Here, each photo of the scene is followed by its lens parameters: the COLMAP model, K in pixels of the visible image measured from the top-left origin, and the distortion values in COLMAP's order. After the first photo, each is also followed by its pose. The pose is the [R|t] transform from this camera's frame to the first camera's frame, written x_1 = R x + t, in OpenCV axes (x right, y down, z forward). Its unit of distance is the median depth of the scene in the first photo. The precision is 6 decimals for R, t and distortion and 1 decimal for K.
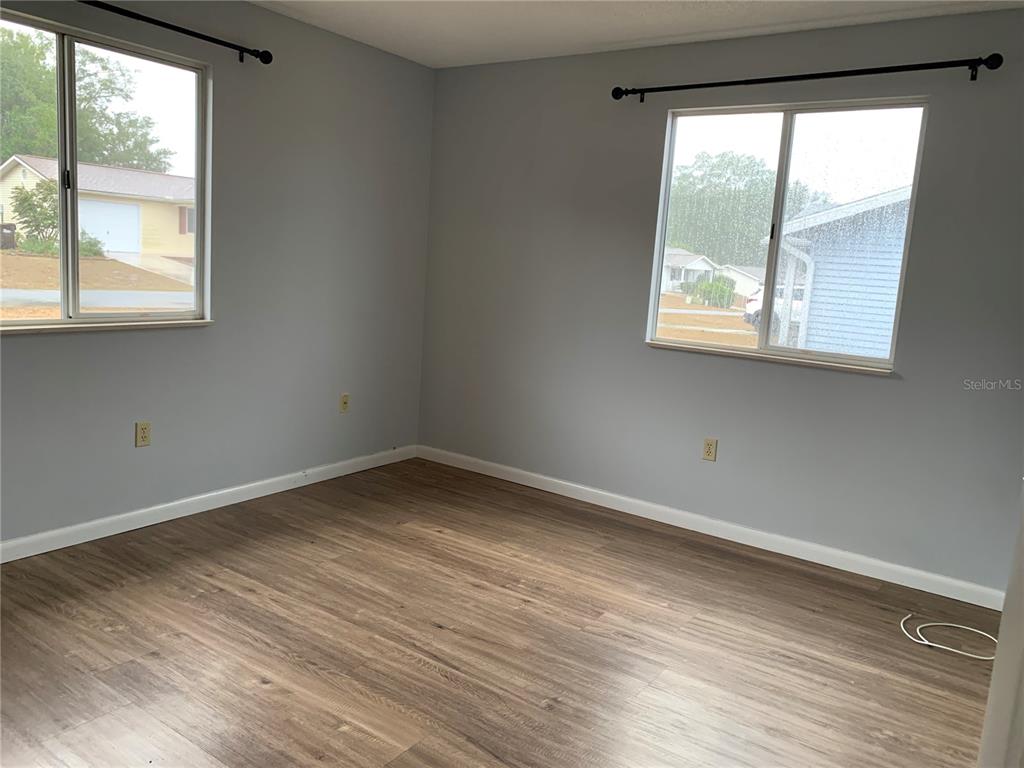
lens RADIAL K [[779.7, 0, 513.0], [0, 779.7, 384.2], [0, 0, 1]] dist [0.020159, -0.046311]
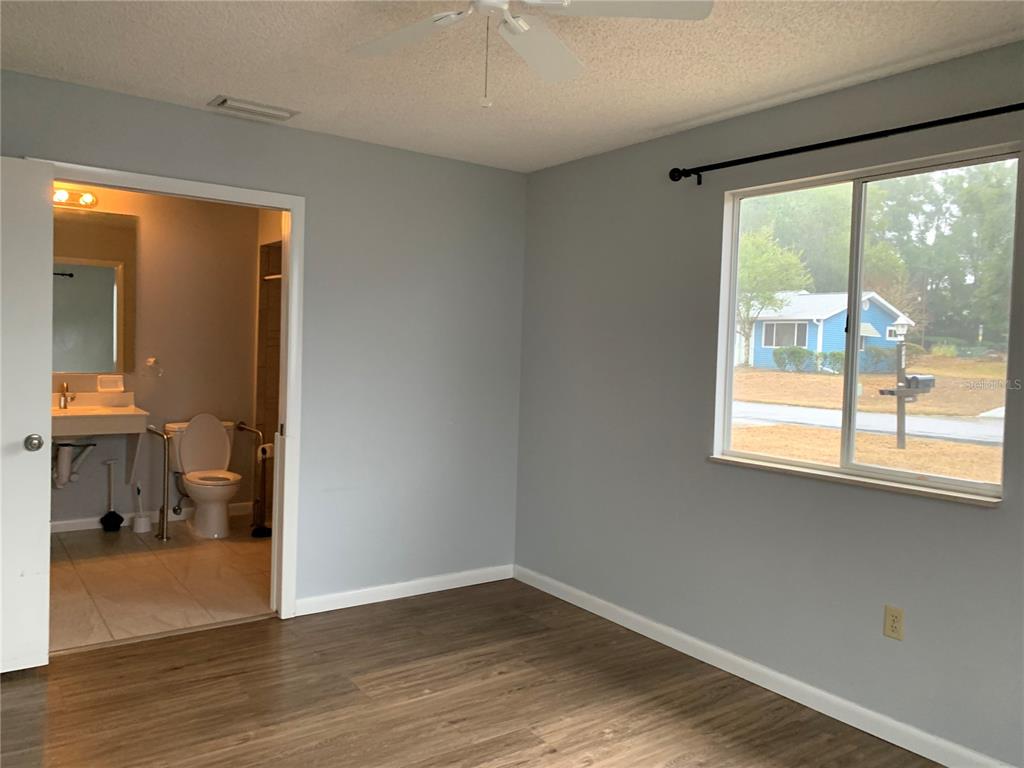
lens RADIAL K [[779.7, 0, 513.8], [0, 779.7, 382.6], [0, 0, 1]] dist [0.020159, -0.046311]
pose [[-0.330367, -0.030118, -0.943372, 0.494257], [-0.200191, 0.978986, 0.038851, -0.154256], [0.922378, 0.201689, -0.329454, 1.000691]]
